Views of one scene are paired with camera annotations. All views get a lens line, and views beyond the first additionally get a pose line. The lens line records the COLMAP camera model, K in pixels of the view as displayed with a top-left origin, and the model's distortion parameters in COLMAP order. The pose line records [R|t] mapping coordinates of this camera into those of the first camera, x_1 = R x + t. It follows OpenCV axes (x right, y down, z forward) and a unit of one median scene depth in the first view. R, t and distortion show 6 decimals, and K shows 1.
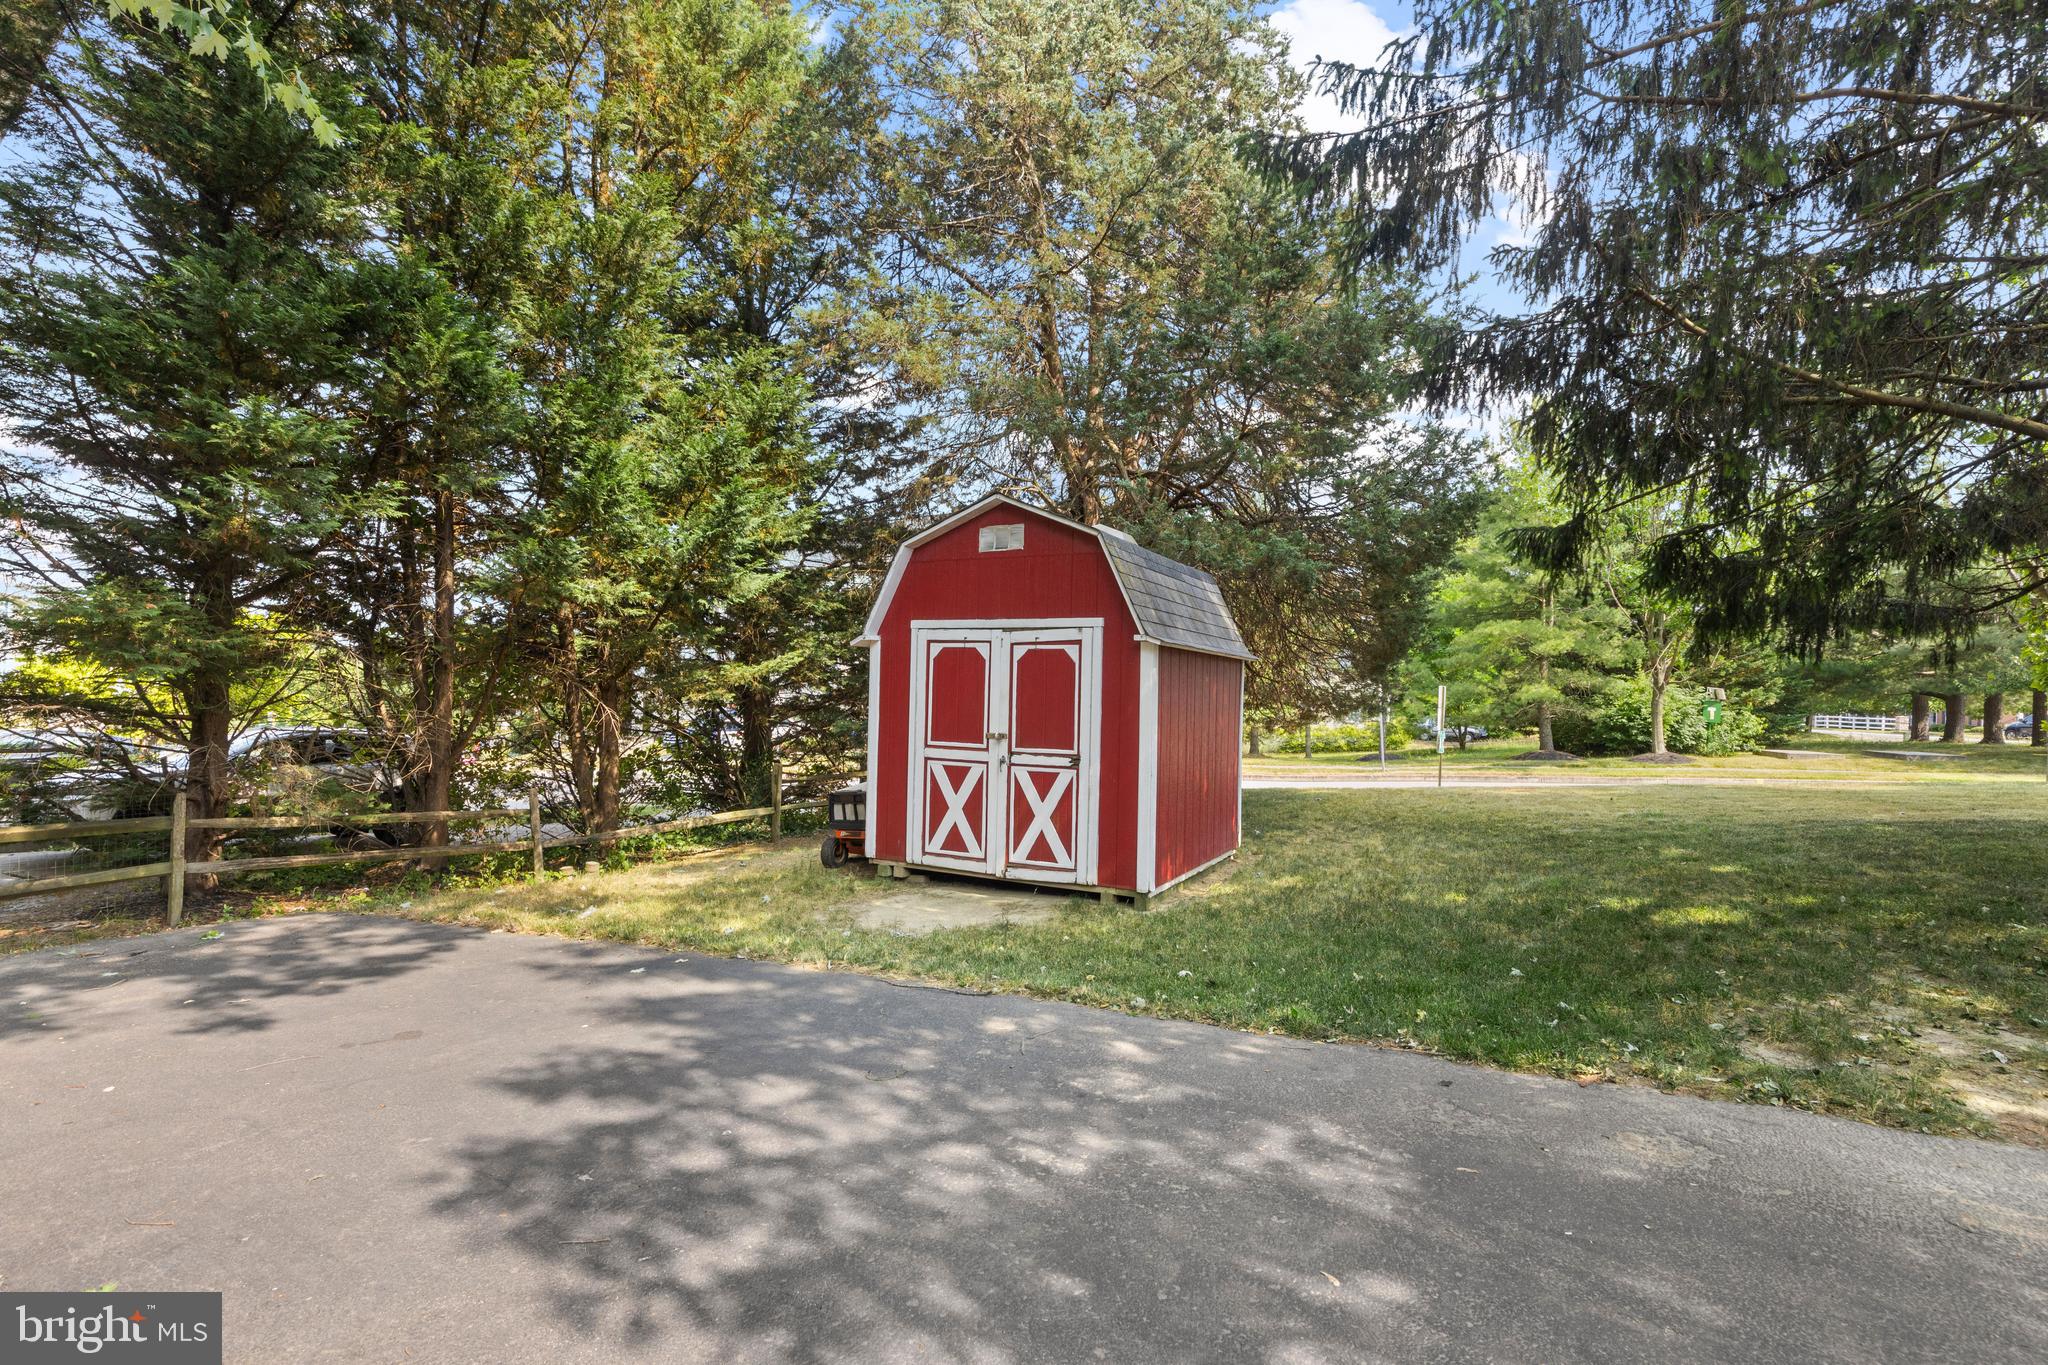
lens RADIAL K [[920.2, 0, 1027.2], [0, 920.2, 678.9], [0, 0, 1]] dist [0.004530, 0.000202]
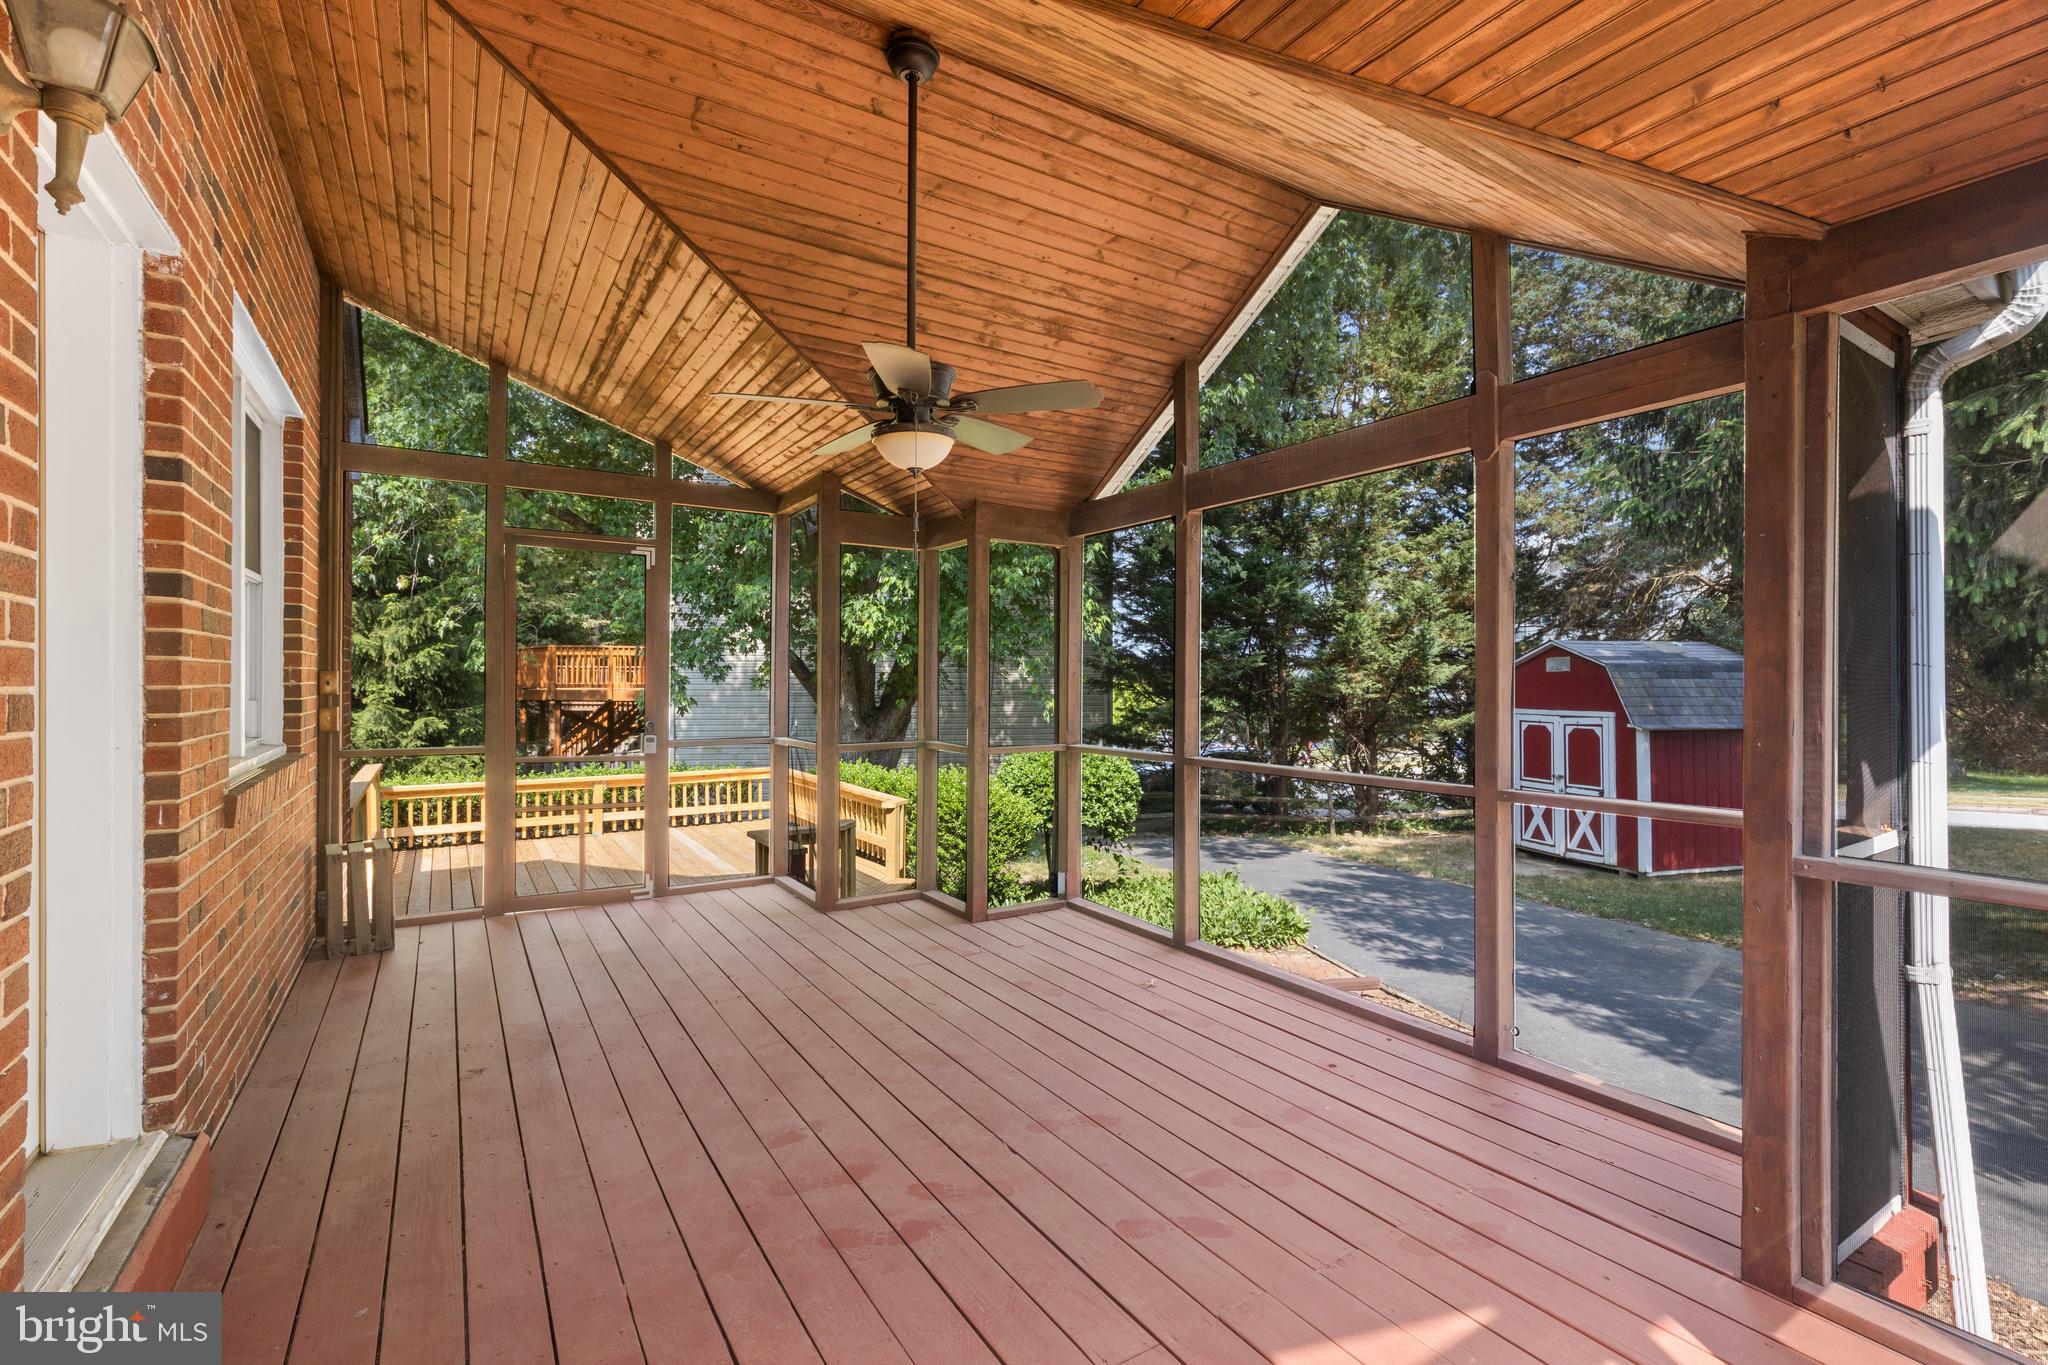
lens RADIAL K [[920.2, 0, 1027.2], [0, 920.2, 678.9], [0, 0, 1]] dist [0.004530, 0.000202]
pose [[0.668530, -0.026304, -0.743220, 0.591138], [0.028213, 0.999552, -0.009999, -0.132970], [0.743150, -0.014284, 0.668973, -0.916339]]
